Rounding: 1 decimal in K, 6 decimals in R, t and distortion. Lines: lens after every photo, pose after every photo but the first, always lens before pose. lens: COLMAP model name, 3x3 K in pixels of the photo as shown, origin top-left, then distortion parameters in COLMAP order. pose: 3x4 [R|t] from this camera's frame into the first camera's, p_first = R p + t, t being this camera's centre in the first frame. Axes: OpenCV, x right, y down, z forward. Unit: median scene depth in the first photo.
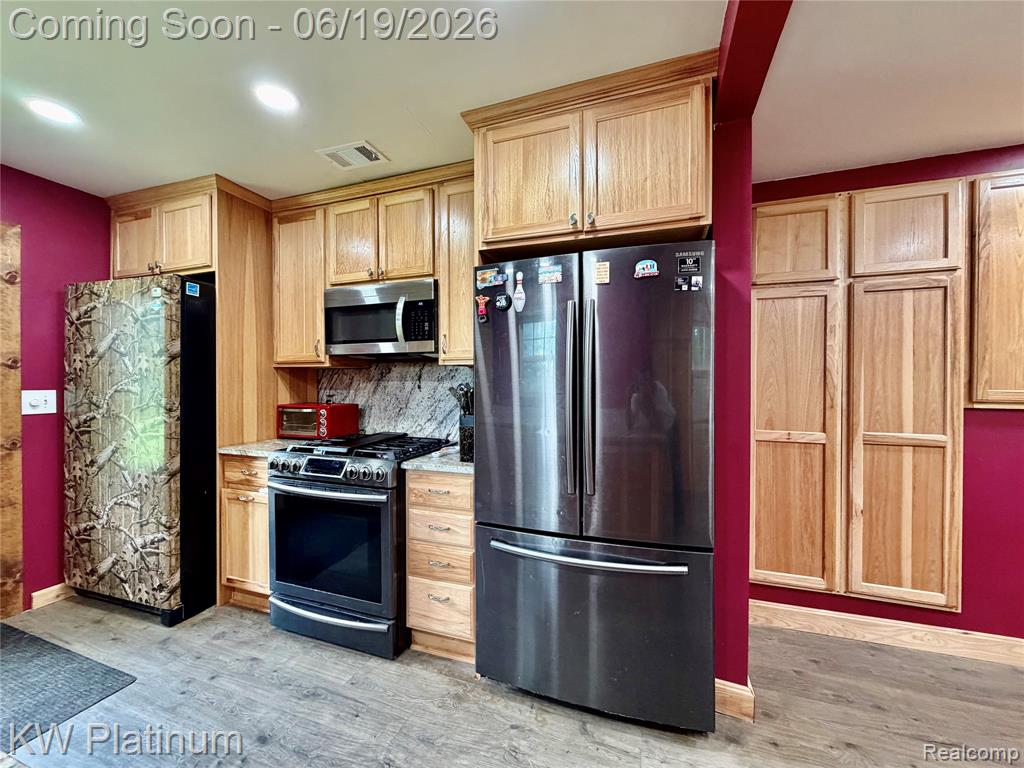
lens RADIAL K [[407.8, 0, 510.0], [0, 407.8, 385.2], [0, 0, 1]] dist [0.000758, 0.000043]
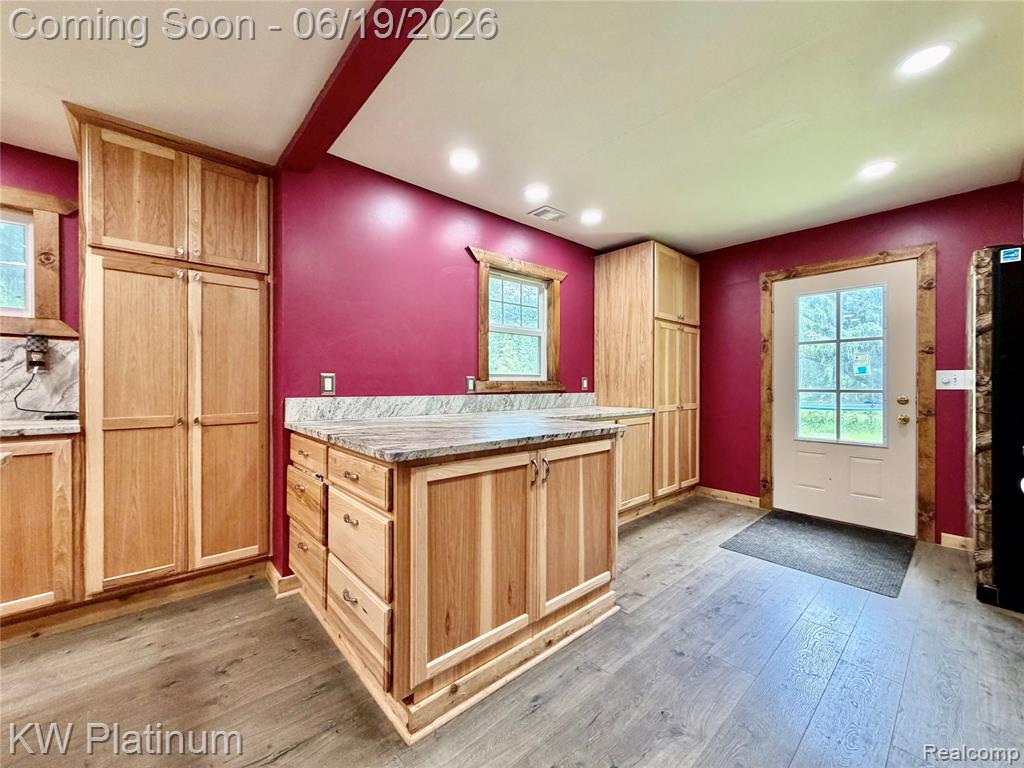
lens RADIAL K [[407.8, 0, 510.0], [0, 407.8, 385.2], [0, 0, 1]] dist [0.000758, 0.000043]
pose [[-0.475193, 0.000936, -0.879881, 0.595399], [-0.006226, 0.999971, 0.004426, 0.064714], [0.879860, 0.007582, -0.475173, 0.452309]]
